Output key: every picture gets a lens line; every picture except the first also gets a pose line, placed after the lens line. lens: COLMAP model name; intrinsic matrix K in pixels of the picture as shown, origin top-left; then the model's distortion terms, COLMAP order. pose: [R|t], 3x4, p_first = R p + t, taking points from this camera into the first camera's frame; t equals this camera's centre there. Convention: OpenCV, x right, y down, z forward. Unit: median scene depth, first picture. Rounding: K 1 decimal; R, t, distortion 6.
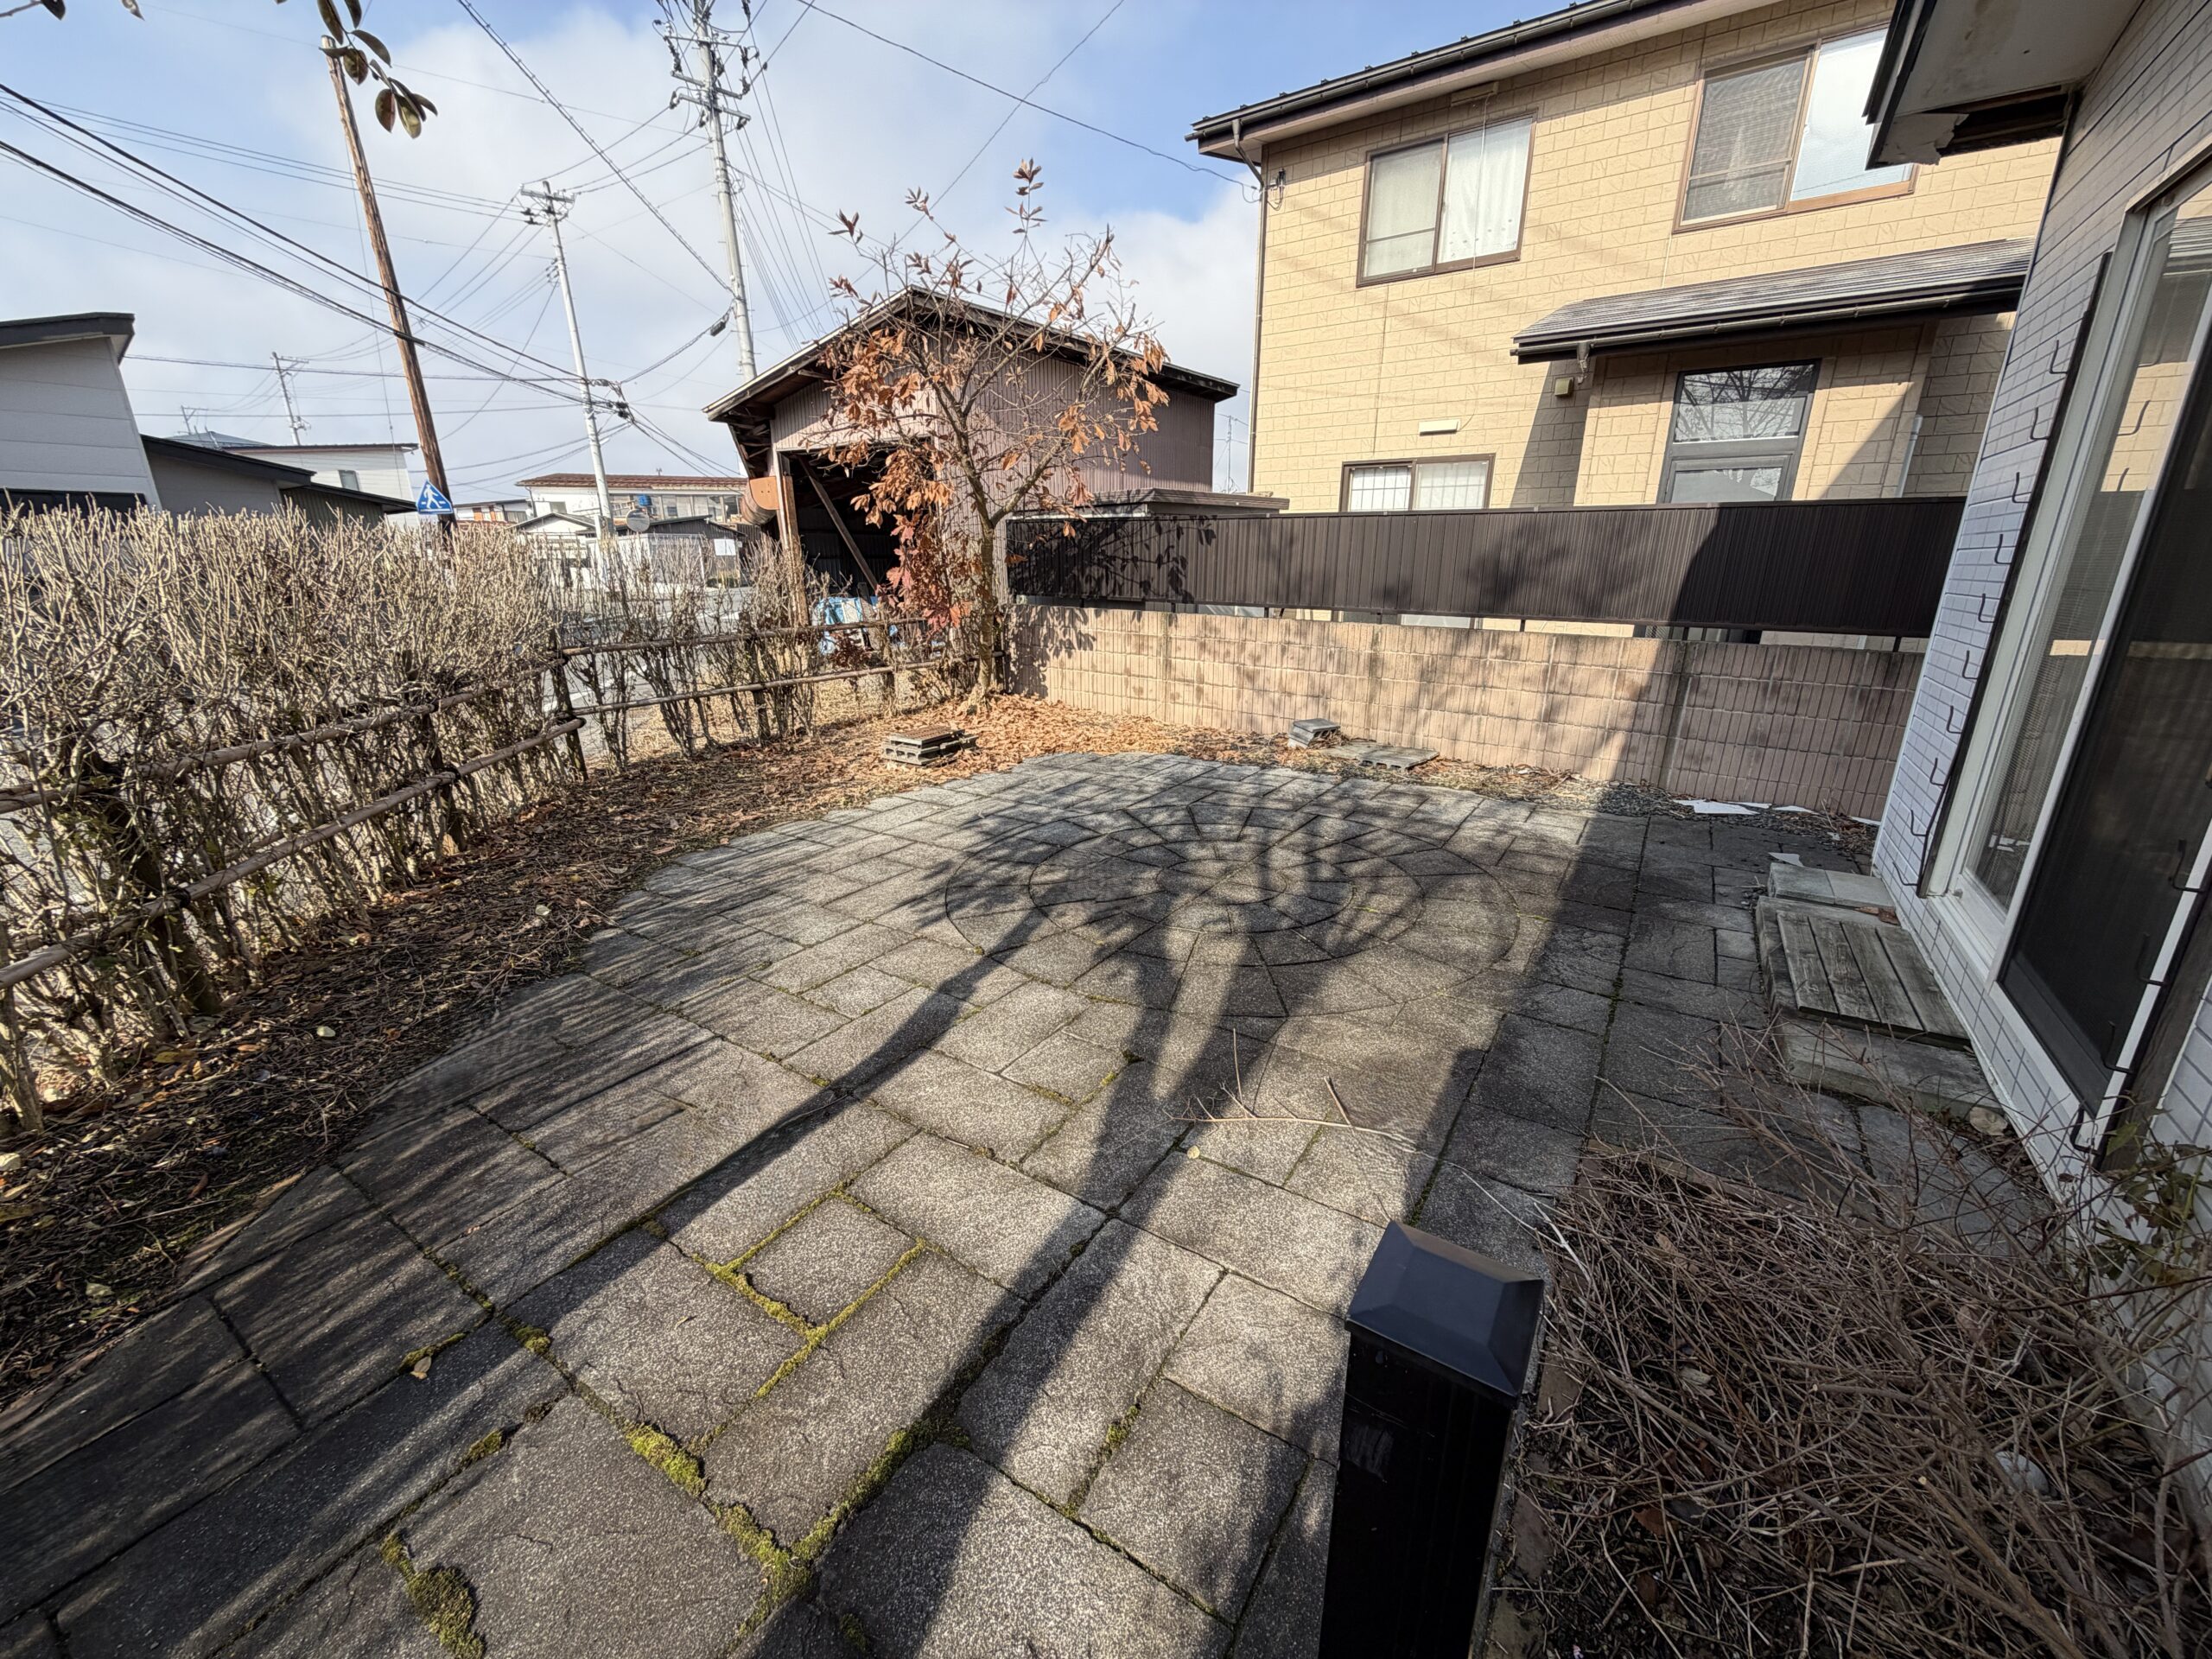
lens RADIAL K [[878.6, 0, 1117.1], [0, 878.6, 827.2], [0, 0, 1]] dist [0.000906, 0.000217]
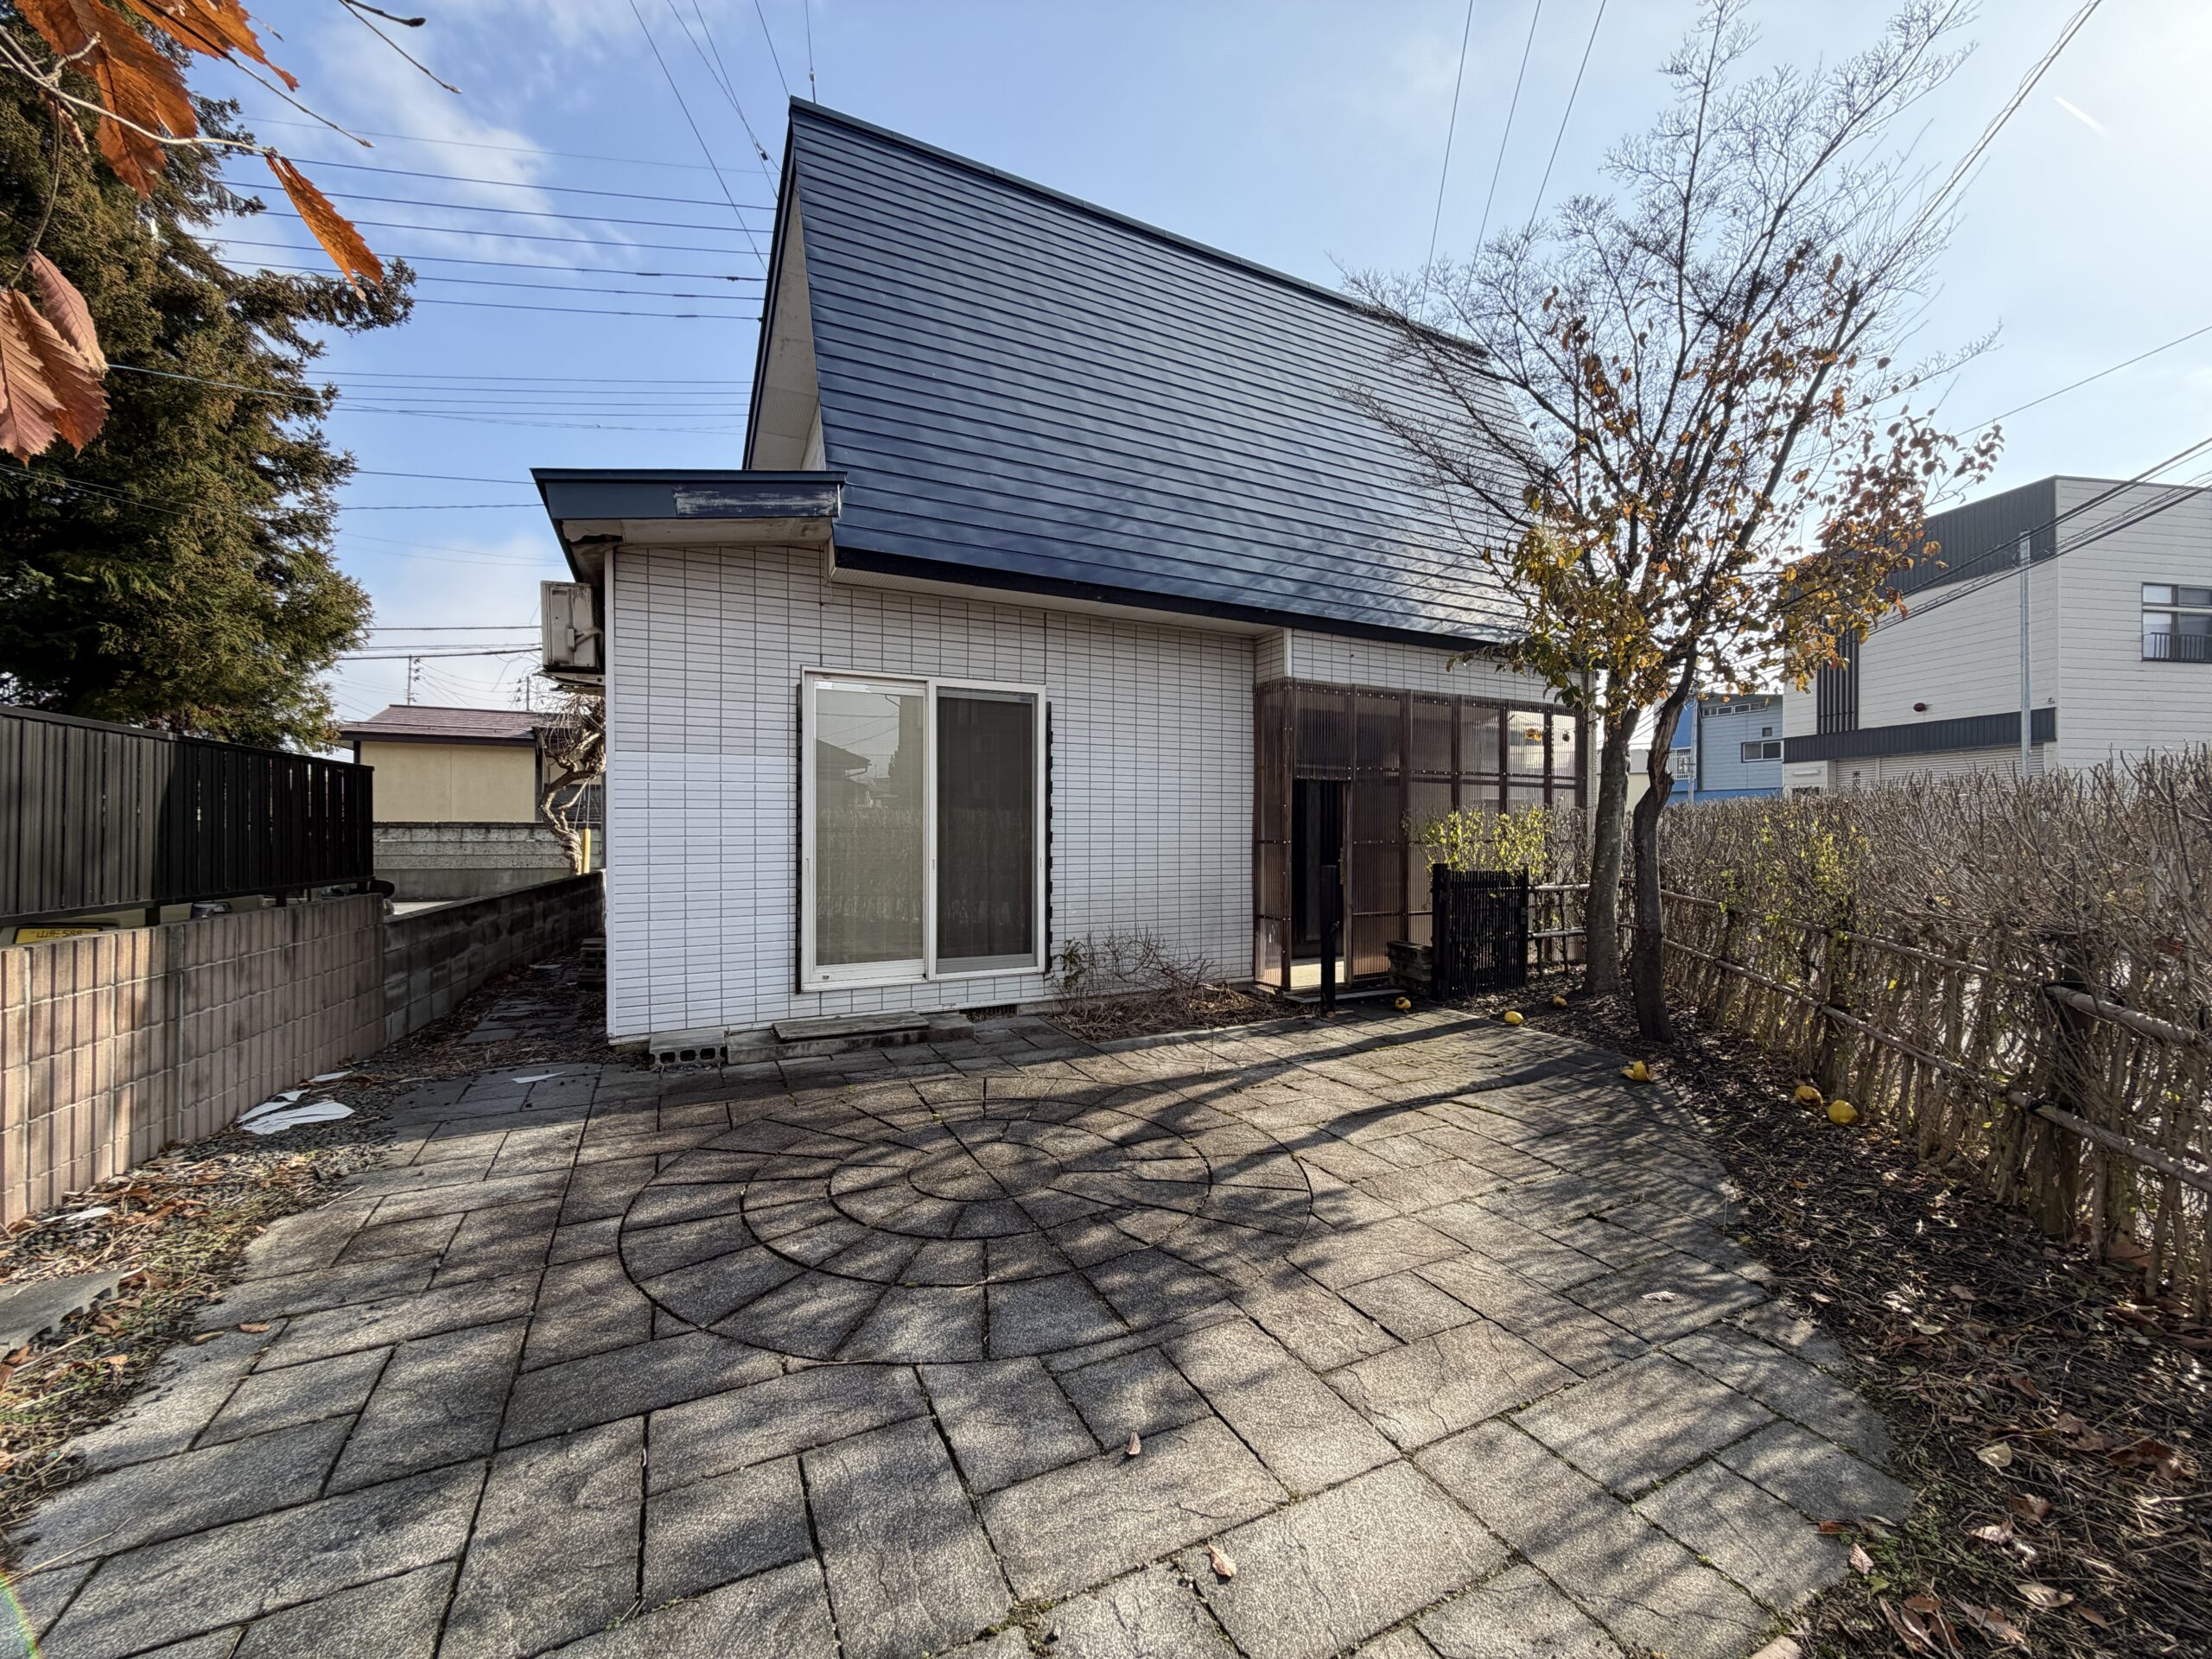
lens RADIAL K [[878.6, 0, 1117.1], [0, 878.6, 827.2], [0, 0, 1]] dist [0.000906, 0.000217]
pose [[-0.862343, -0.000881, 0.506323, -0.397198], [0.147248, 0.956341, 0.252448, -0.424804], [-0.484440, 0.292252, -0.824565, 1.447440]]
